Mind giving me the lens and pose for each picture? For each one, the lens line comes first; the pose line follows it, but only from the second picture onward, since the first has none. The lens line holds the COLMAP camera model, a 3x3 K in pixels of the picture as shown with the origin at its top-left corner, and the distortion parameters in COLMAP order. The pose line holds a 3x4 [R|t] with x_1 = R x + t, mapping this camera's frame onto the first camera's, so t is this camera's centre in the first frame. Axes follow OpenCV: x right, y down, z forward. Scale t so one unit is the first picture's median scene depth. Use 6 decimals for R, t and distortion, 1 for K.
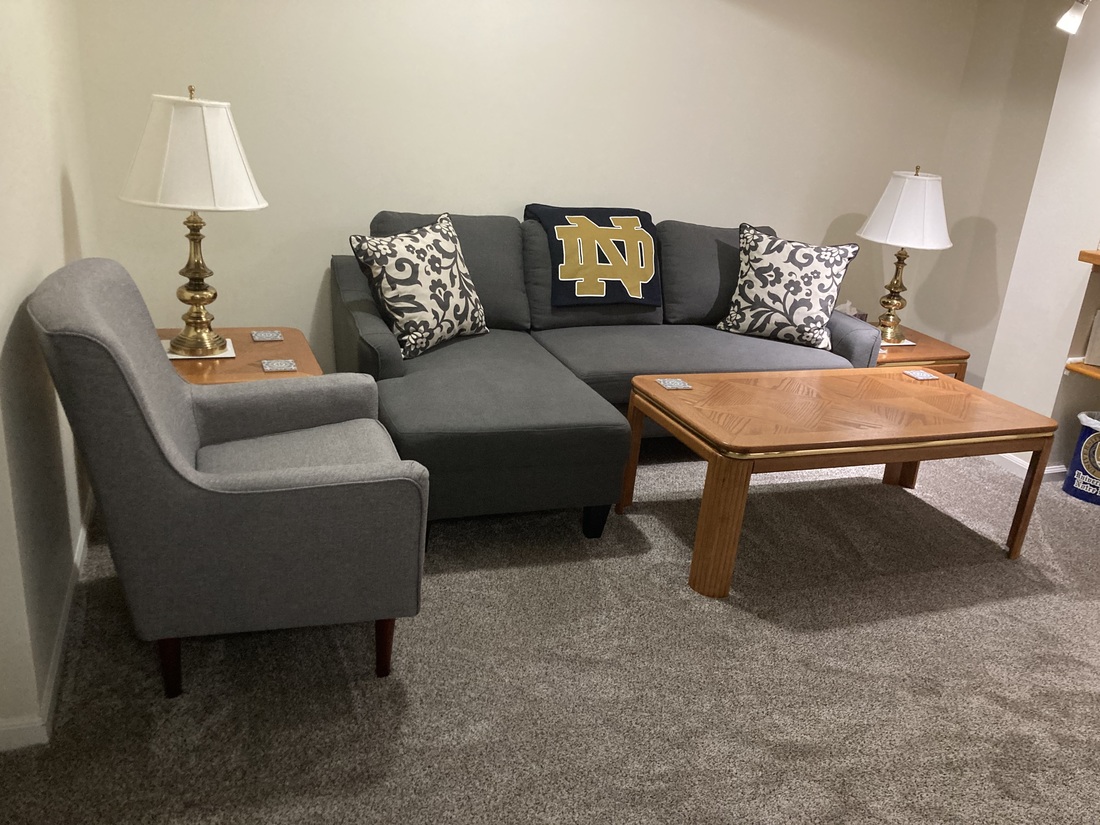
lens RADIAL K [[896.0, 0, 553.7], [0, 896.0, 410.4], [0, 0, 1]] dist [-0.005570, 0.029495]
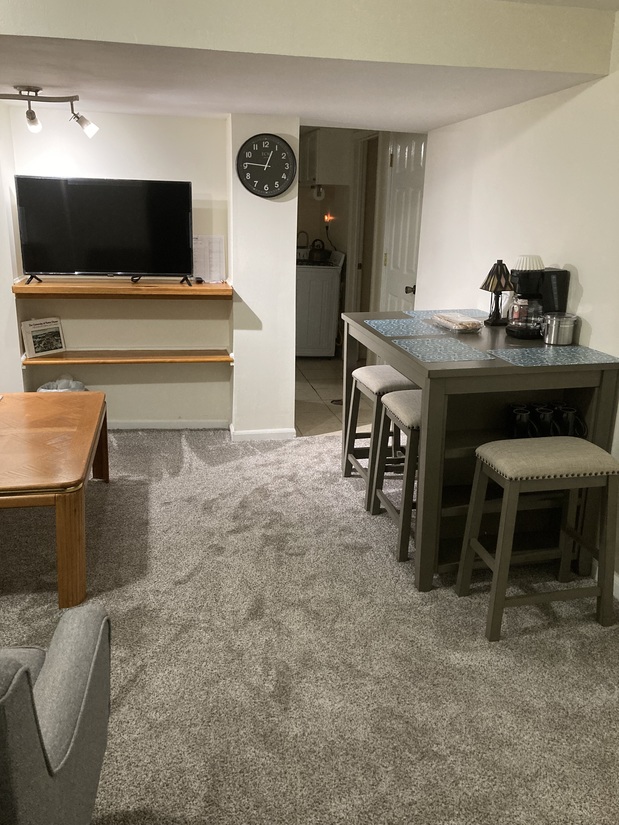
lens RADIAL K [[672.0, 0, 312.3], [0, 672.0, 413.6], [0, 0, 1]] dist [-0.005570, 0.029495]
pose [[0.136293, -0.352929, 0.925670, -0.572296], [0.306795, 0.903491, 0.299301, -0.218650], [-0.941967, 0.243198, 0.231417, 0.432458]]
